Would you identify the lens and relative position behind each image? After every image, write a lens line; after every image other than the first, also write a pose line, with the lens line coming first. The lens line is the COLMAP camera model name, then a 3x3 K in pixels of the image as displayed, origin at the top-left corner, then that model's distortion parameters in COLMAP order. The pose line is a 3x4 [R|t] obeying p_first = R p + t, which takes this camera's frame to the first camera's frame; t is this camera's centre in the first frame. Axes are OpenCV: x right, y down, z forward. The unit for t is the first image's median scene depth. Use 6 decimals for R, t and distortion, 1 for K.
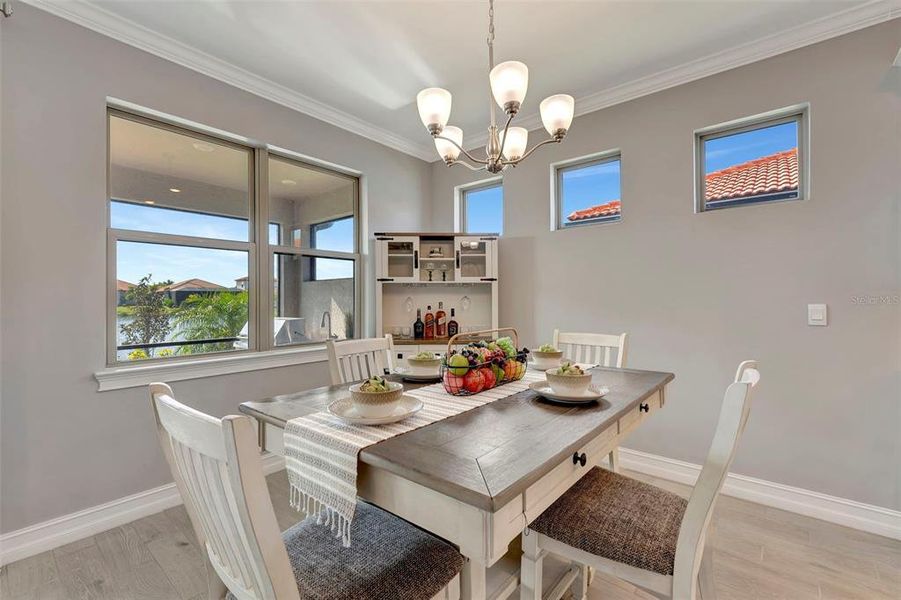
lens RADIAL K [[398.6, 0, 448.0], [0, 398.6, 294.6], [0, 0, 1]] dist [0.000738, 0.000790]
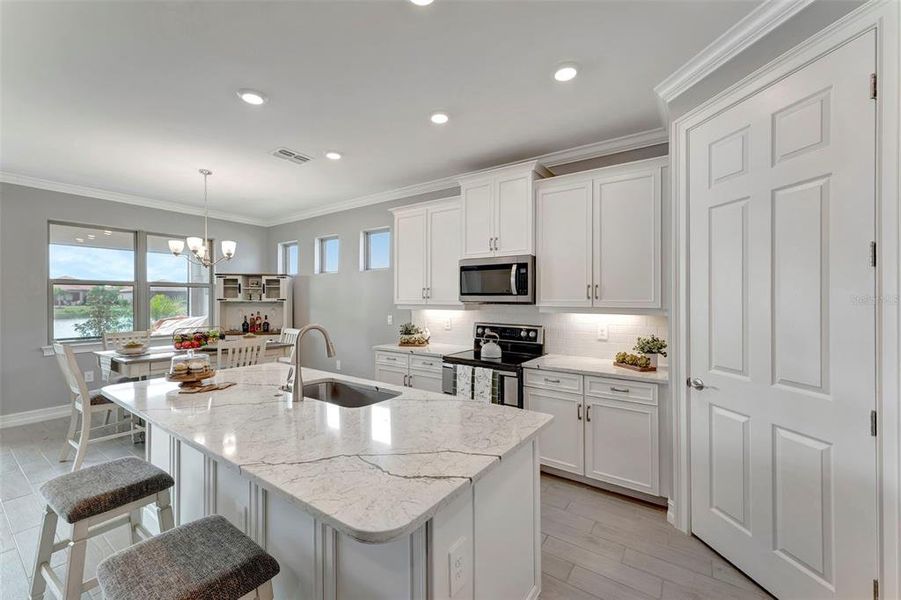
lens RADIAL K [[365.9, 0, 446.8], [0, 365.9, 297.6], [0, 0, 1]] dist [0.005084, -0.000347]
pose [[0.996842, 0.003899, 0.079315, 0.718692], [-0.004548, 0.999958, 0.008005, -0.062806], [-0.079280, -0.008341, 0.996817, -0.727186]]
